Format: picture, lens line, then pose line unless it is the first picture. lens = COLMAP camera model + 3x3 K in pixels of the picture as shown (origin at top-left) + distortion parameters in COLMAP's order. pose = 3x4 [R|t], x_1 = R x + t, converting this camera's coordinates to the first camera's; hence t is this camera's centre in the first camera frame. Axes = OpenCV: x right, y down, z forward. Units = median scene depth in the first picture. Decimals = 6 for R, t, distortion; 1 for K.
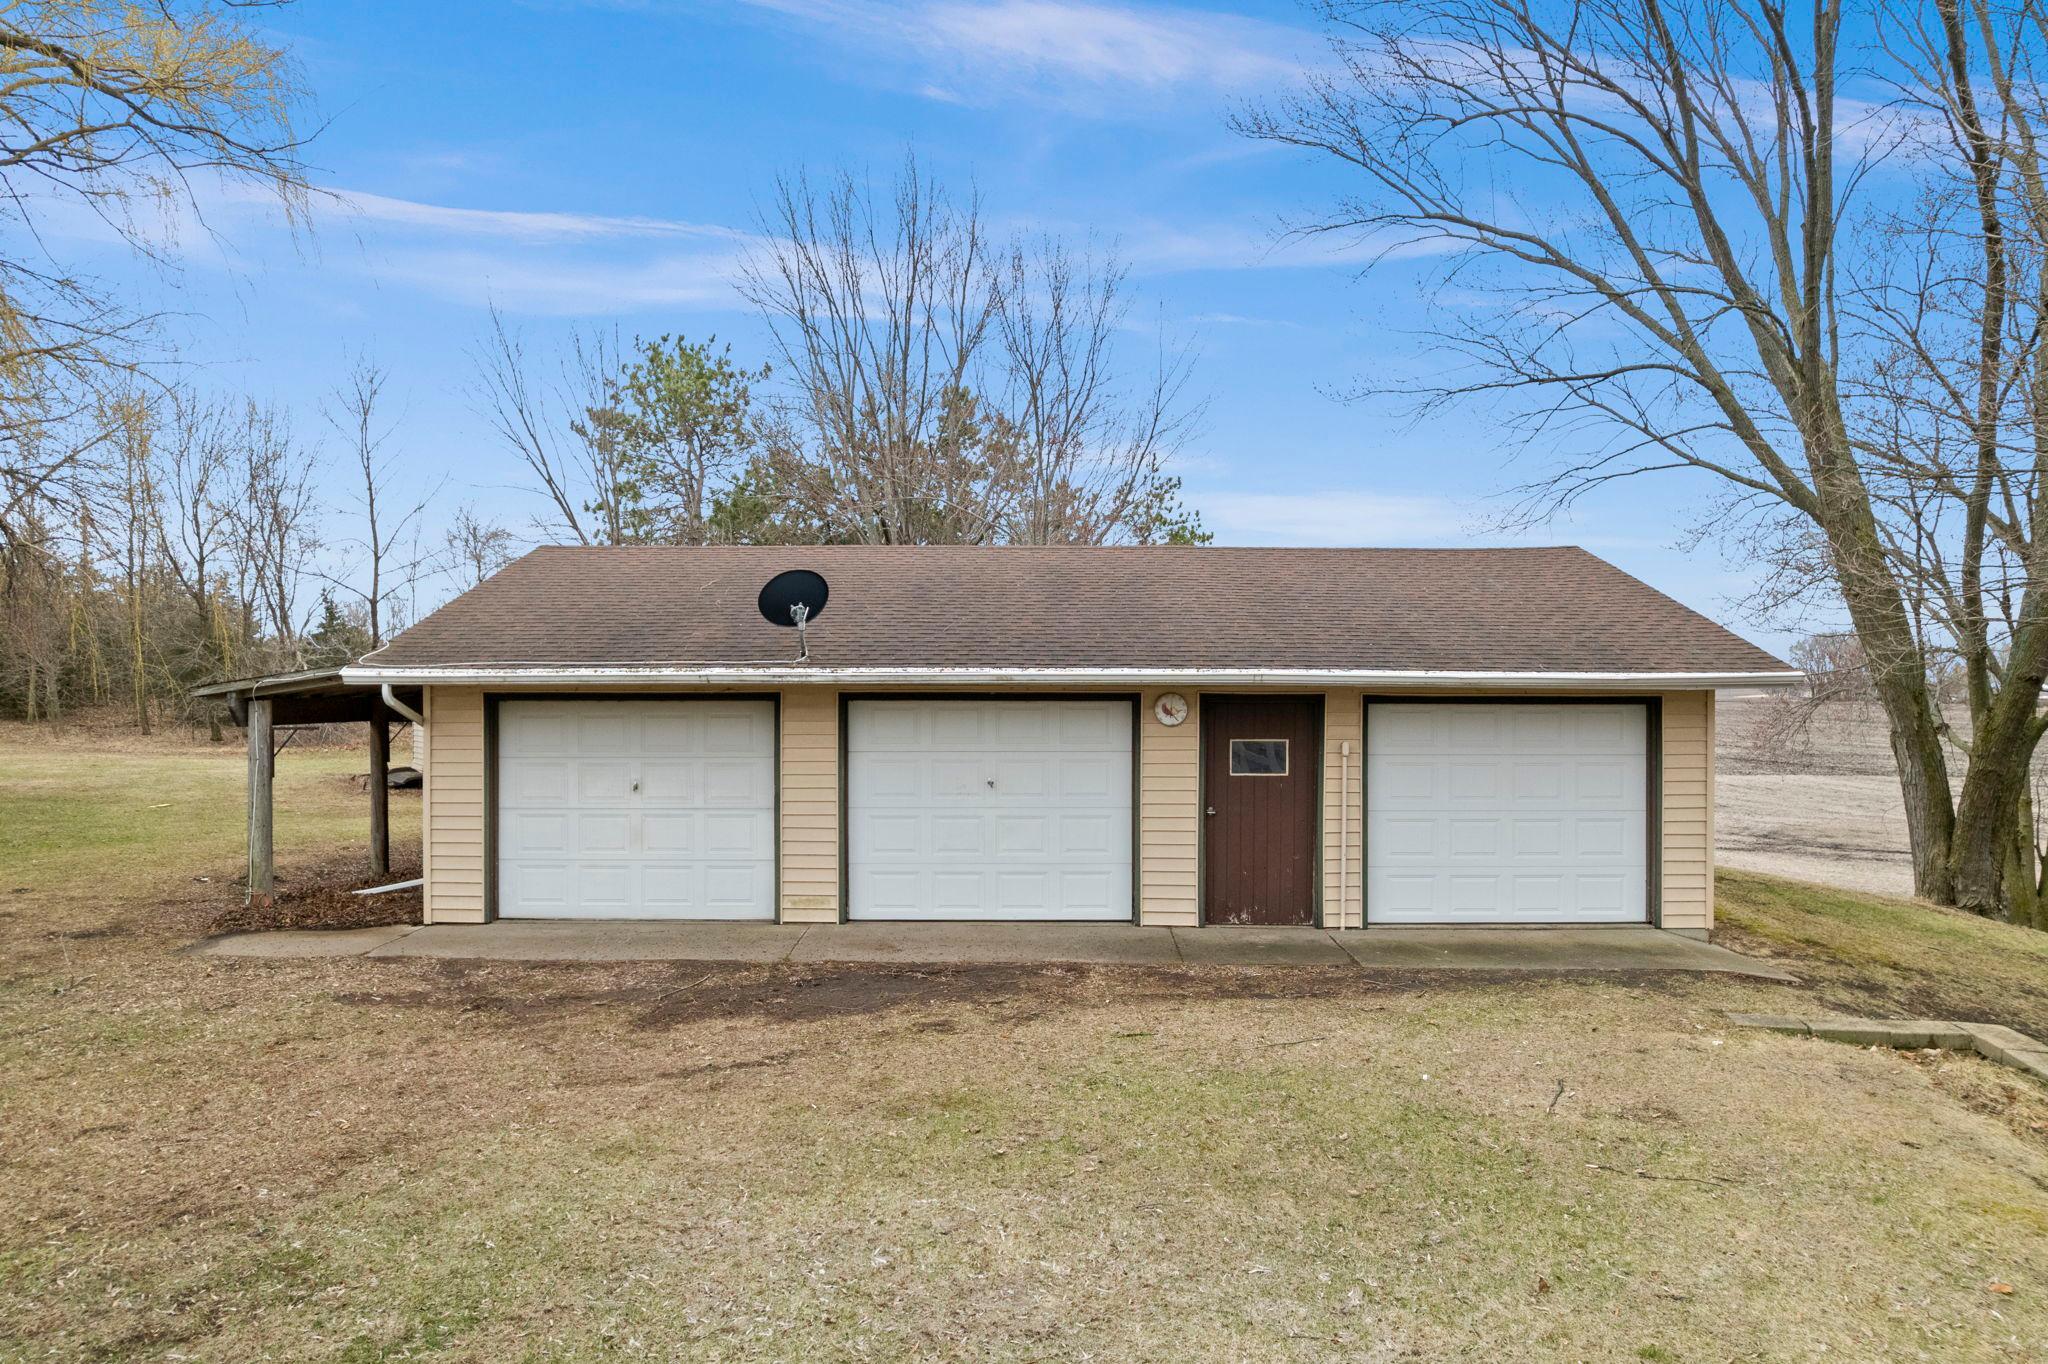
lens RADIAL K [[1315.2, 0, 1013.1], [0, 1315.2, 692.0], [0, 0, 1]] dist [-0.045178, 0.005514]
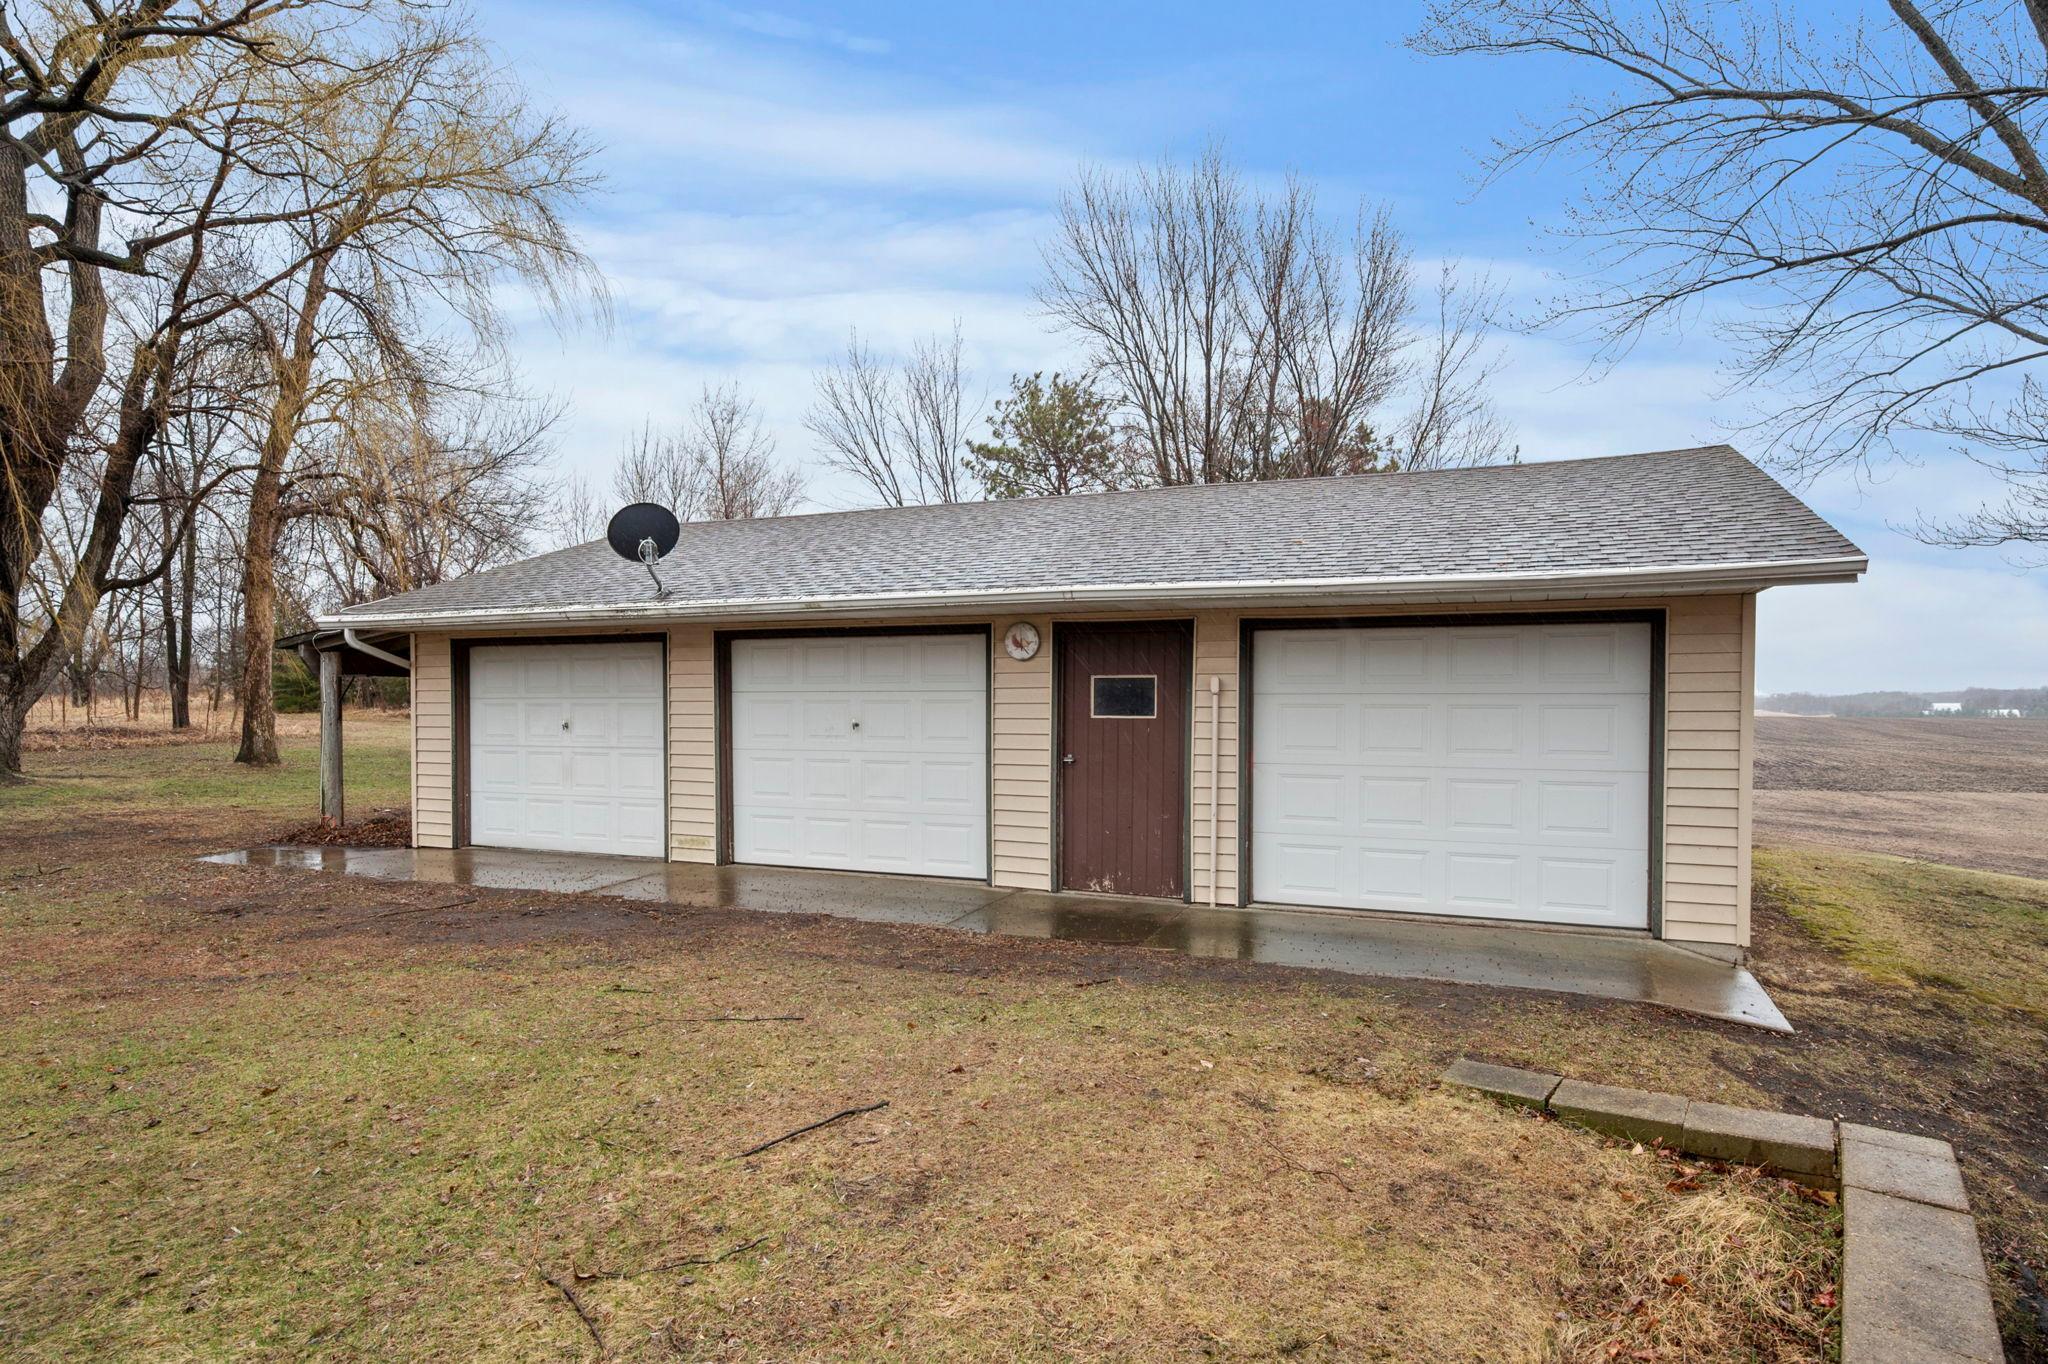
lens RADIAL K [[1140.9, 0, 1033.6], [0, 1140.9, 723.7], [0, 0, 1]] dist [-0.004401, -0.000181]
pose [[0.926019, 0.008074, -0.377390, 0.416471], [-0.001810, 0.999855, 0.016951, 0.055676], [0.377472, -0.015014, 0.925899, 0.300414]]
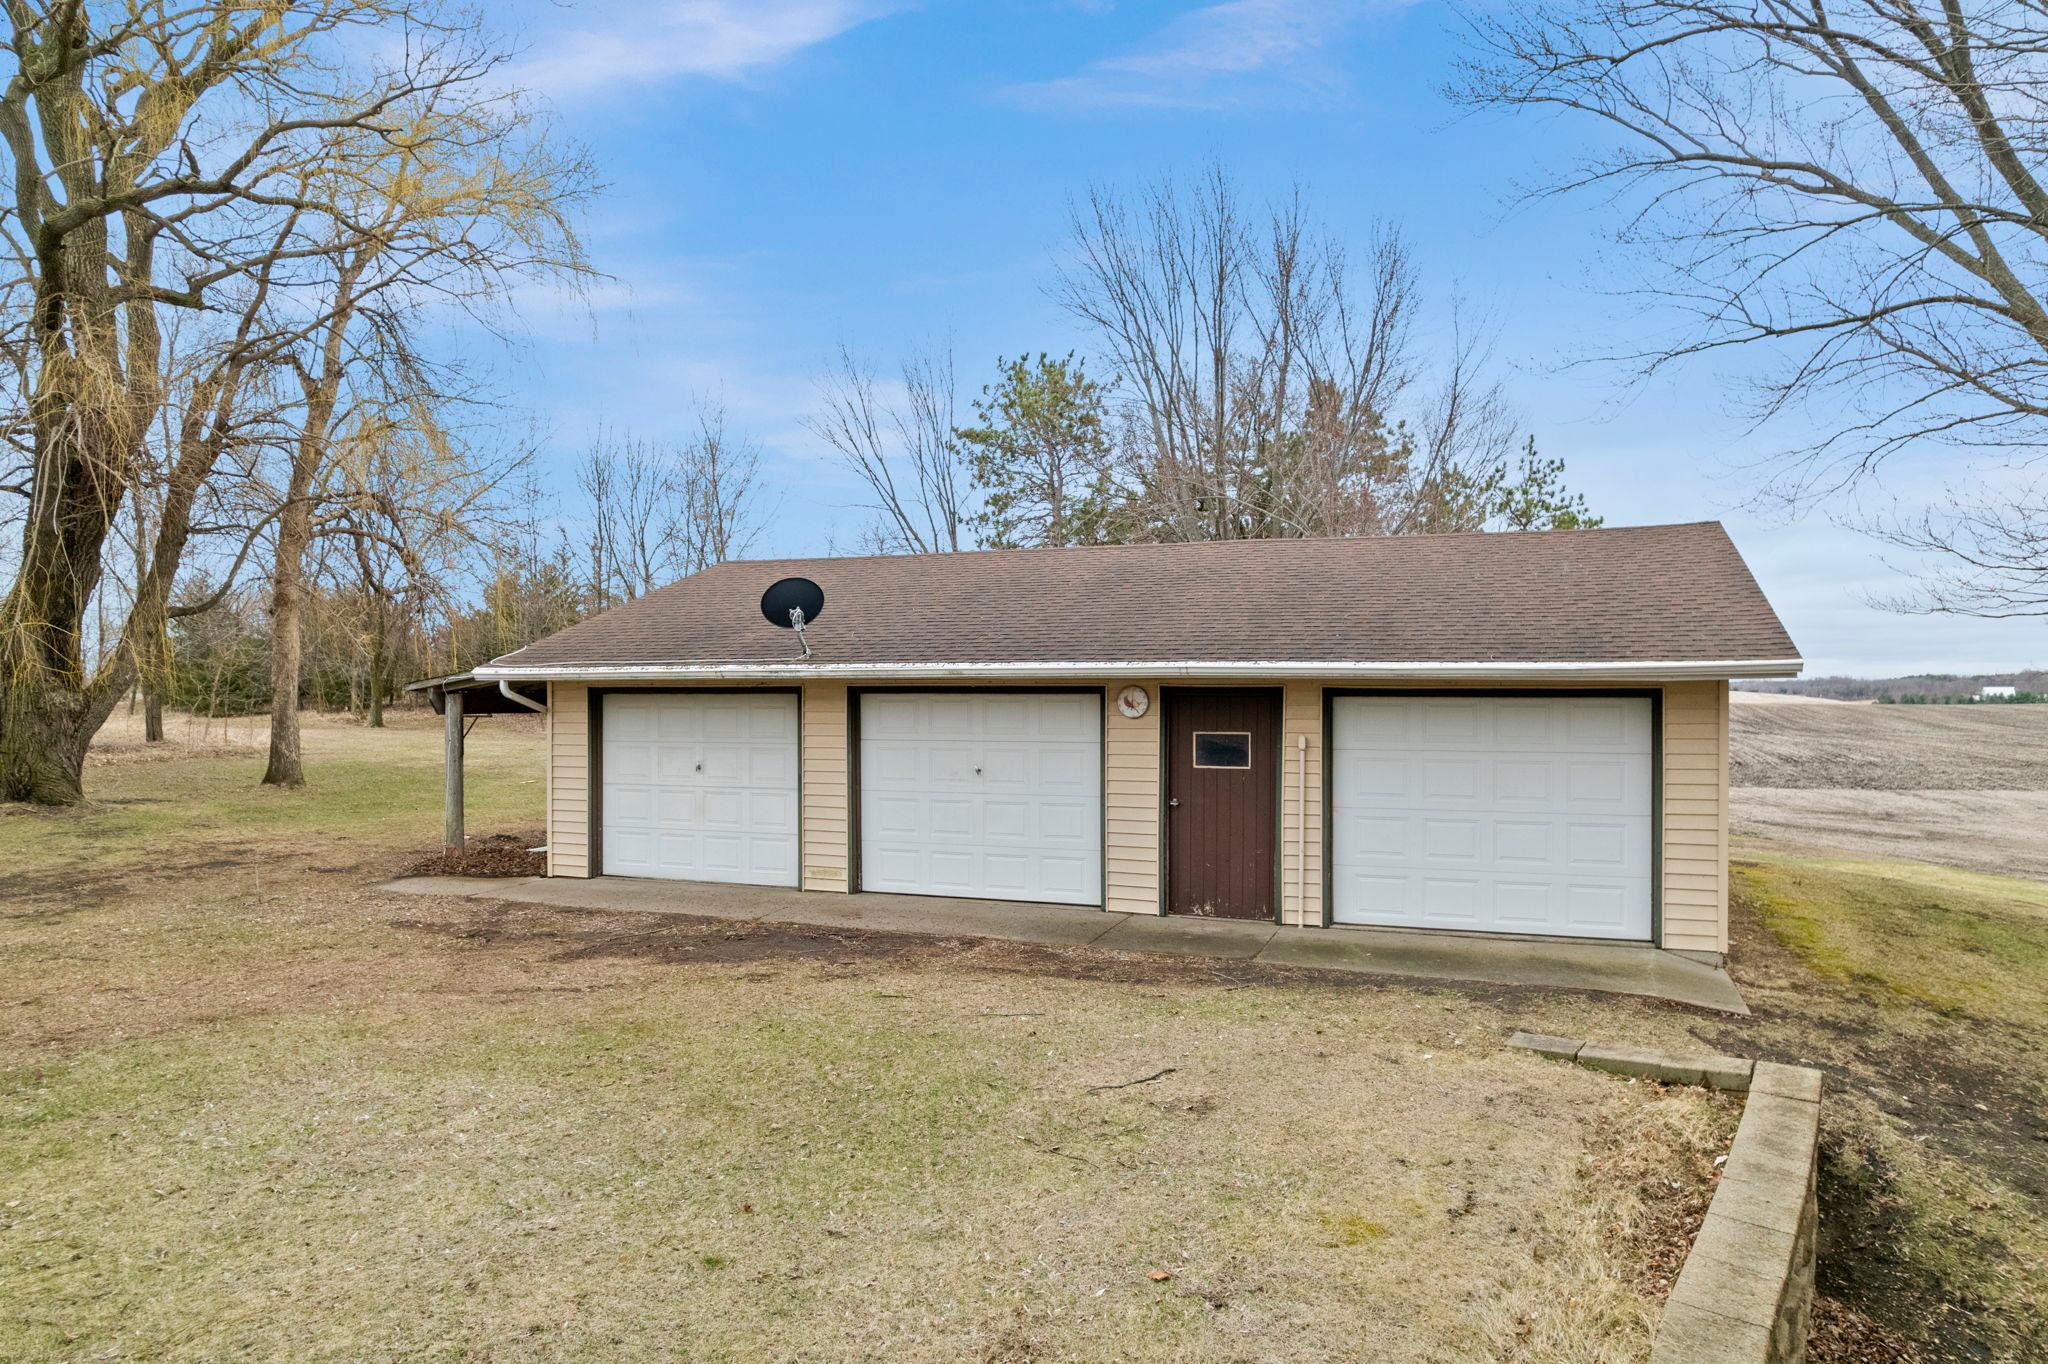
lens RADIAL K [[1313.7, 0, 1018.8], [0, 1313.7, 686.6], [0, 0, 1]] dist [-0.078585, 0.071138]
pose [[0.935018, -0.002357, -0.354592, 0.401761], [0.001176, 0.999993, -0.003545, 0.004902], [0.354598, 0.002898, 0.935014, 0.012014]]
